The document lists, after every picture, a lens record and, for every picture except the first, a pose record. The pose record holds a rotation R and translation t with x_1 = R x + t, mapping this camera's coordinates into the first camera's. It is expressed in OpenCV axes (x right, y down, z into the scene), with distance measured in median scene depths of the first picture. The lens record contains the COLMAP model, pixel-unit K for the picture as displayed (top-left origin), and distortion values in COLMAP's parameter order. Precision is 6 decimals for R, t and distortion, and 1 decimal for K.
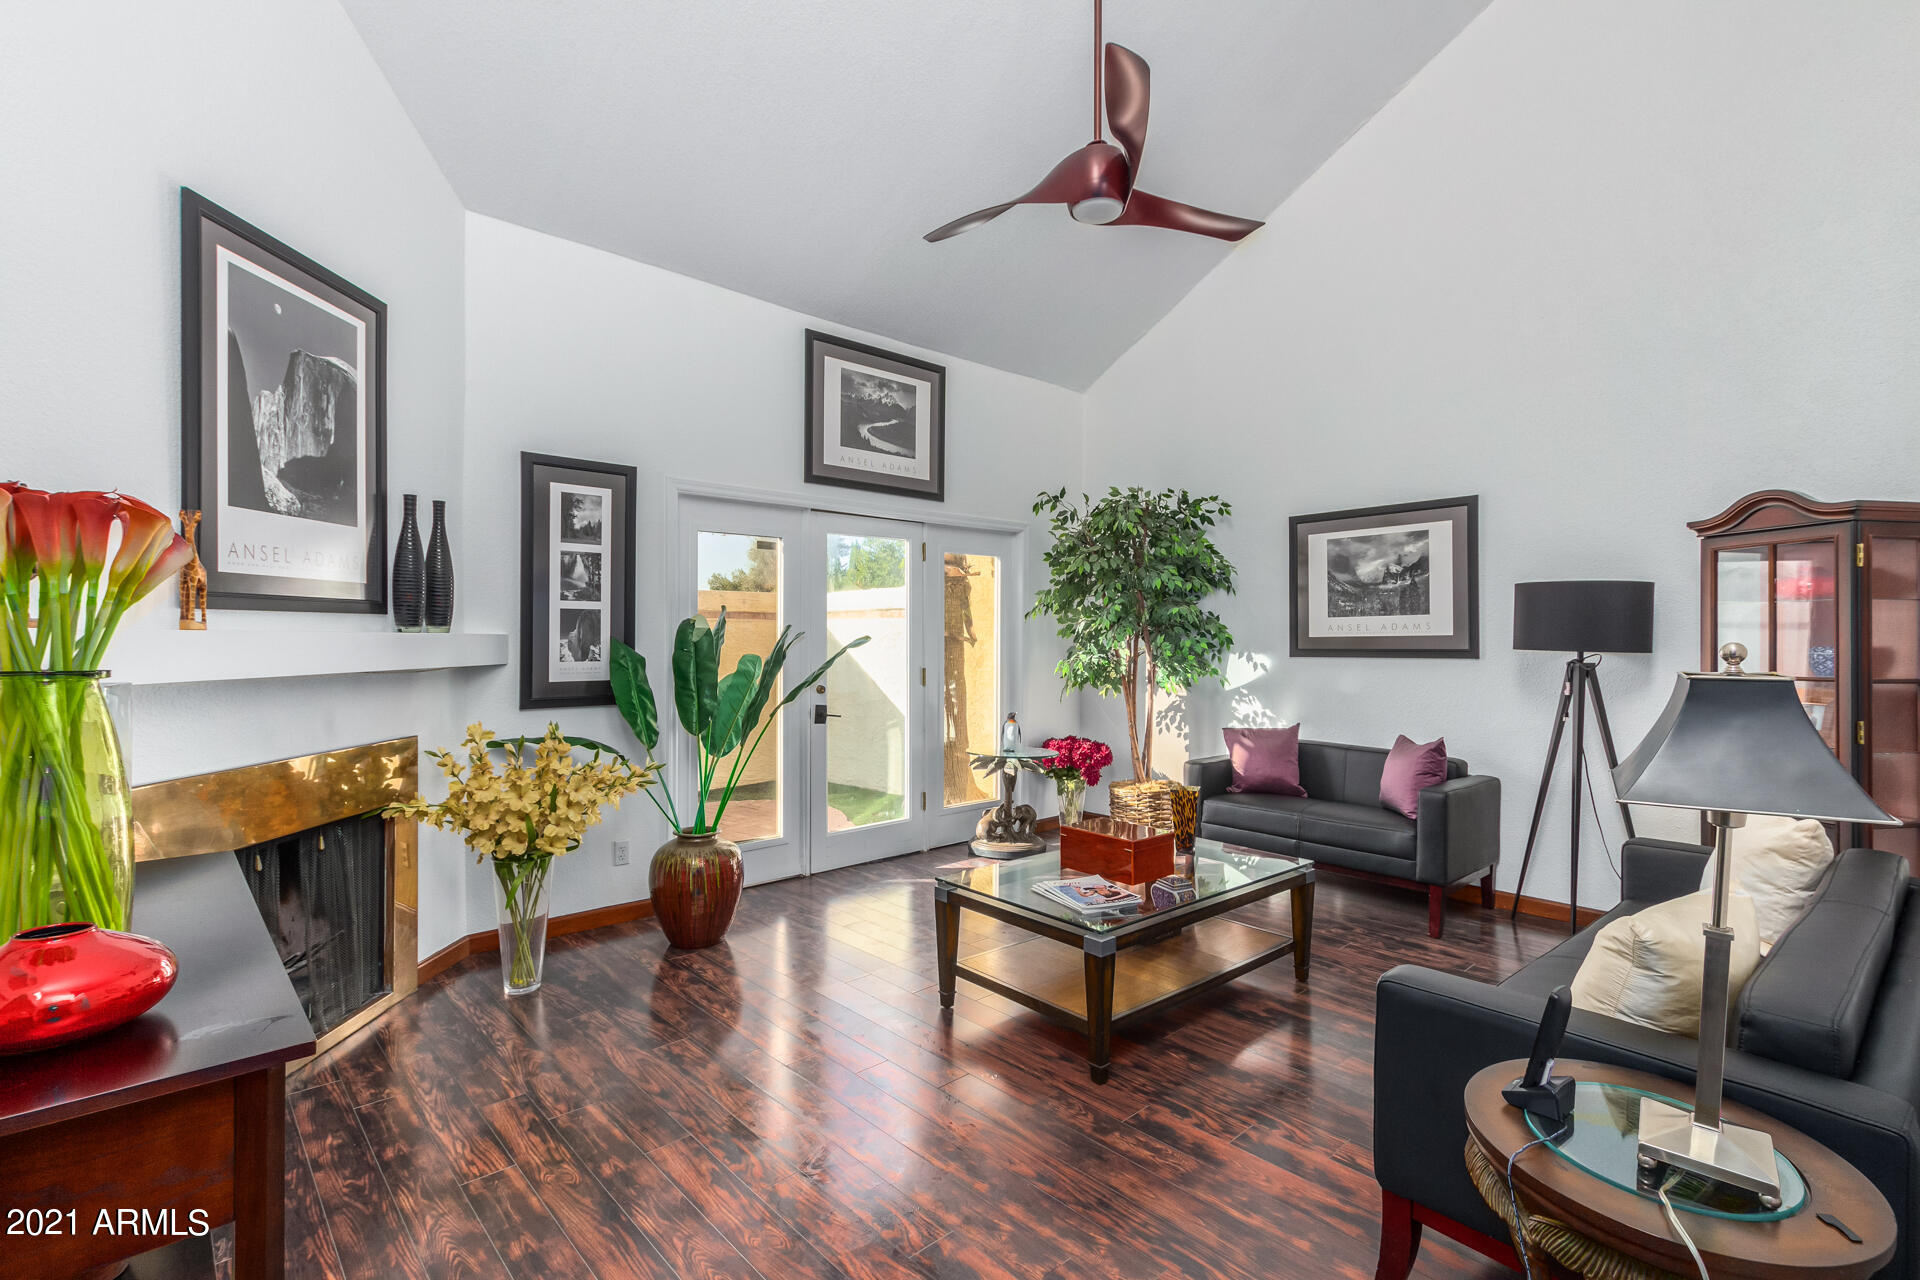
lens RADIAL K [[893.0, 0, 965.0], [0, 893.0, 645.0], [0, 0, 1]] dist [0.000712, 0.000114]
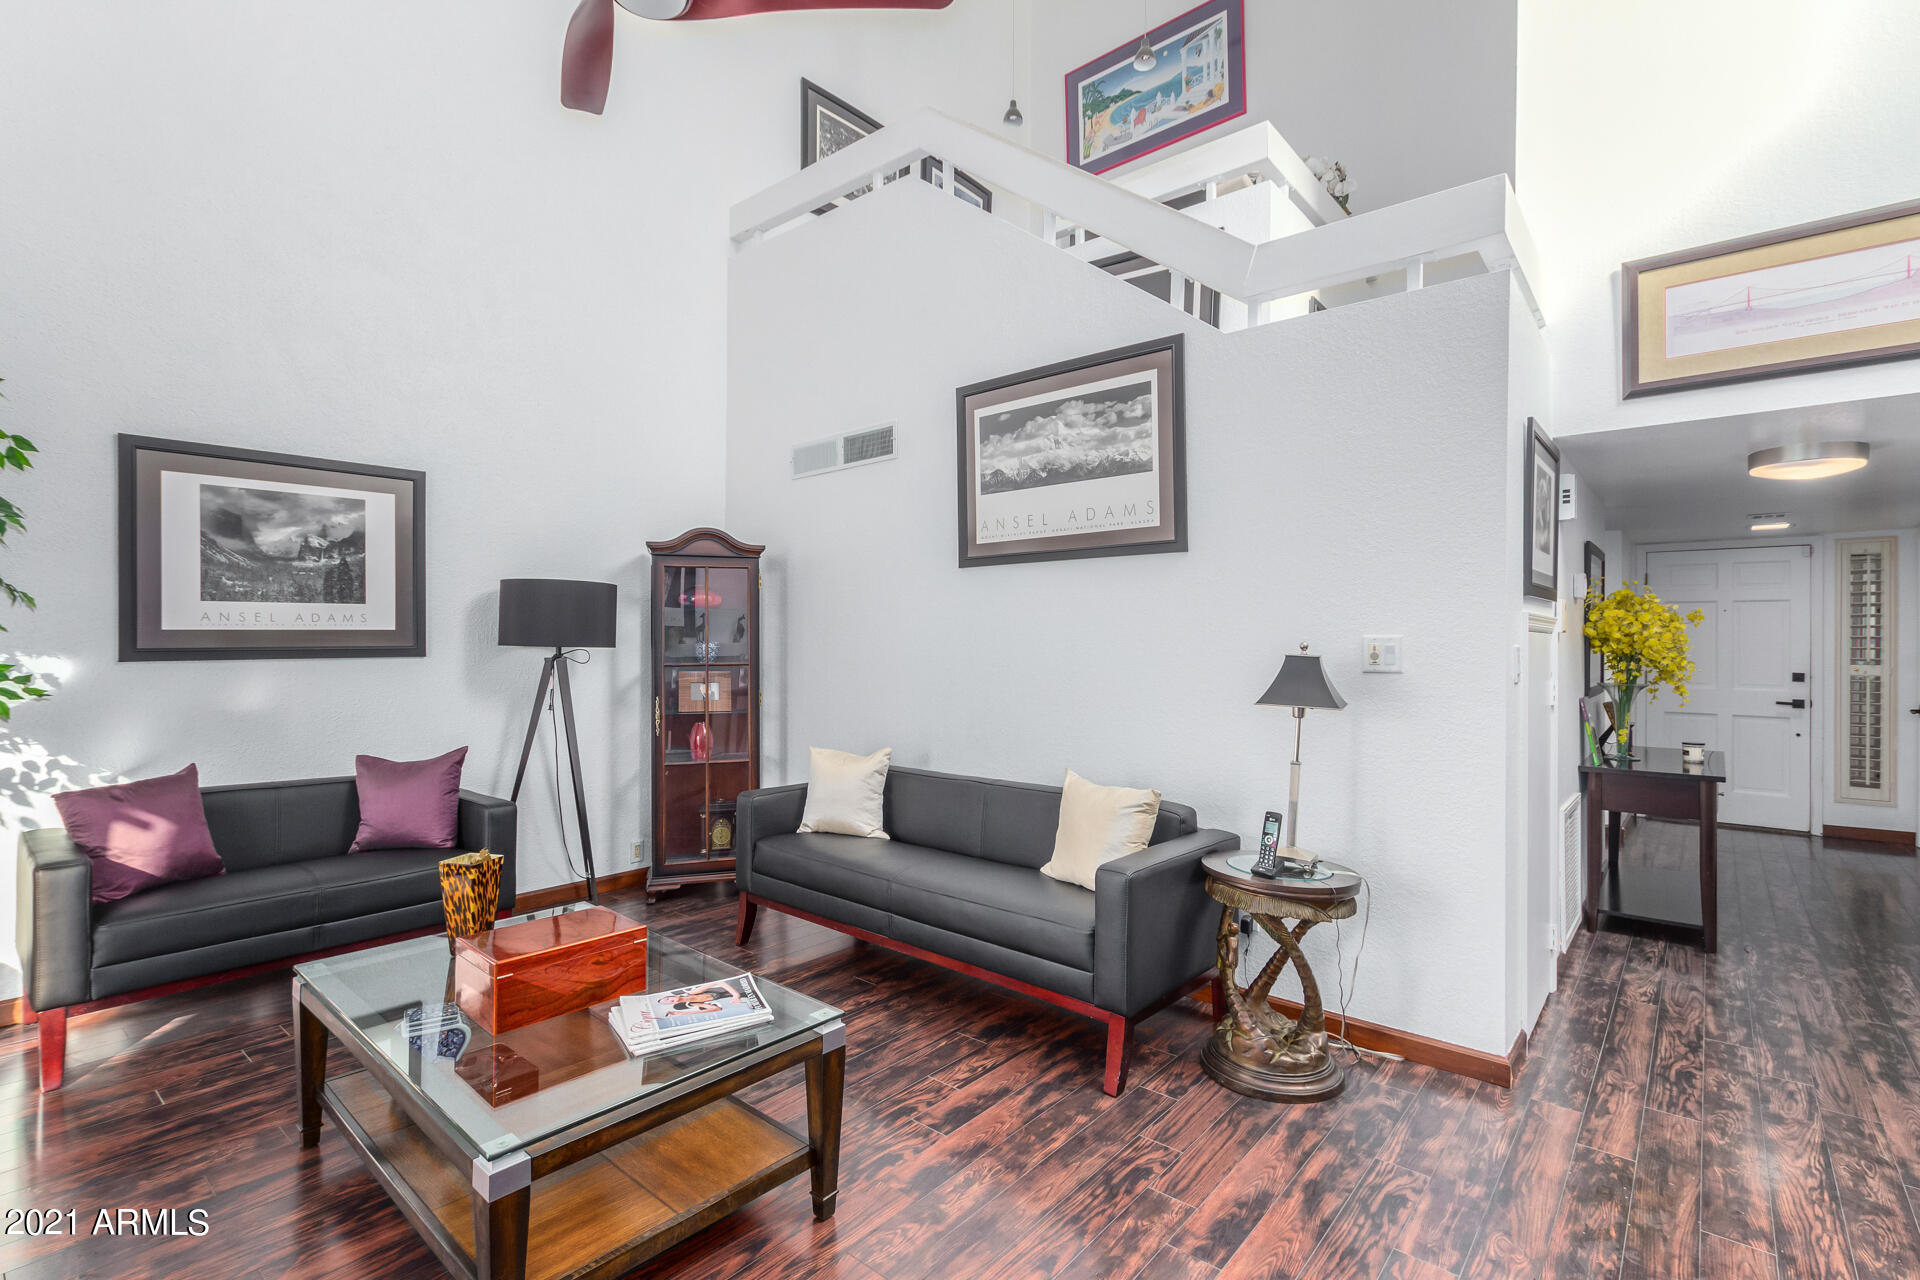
lens RADIAL K [[893.0, 0, 963.7], [0, 893.0, 635.4], [0, 0, 1]] dist [0.000712, 0.000114]
pose [[-0.140446, 0.001237, 0.990088, -0.354993], [0.002258, 0.999997, -0.000929, -0.003545], [-0.990086, 0.002105, -0.140448, 0.563514]]
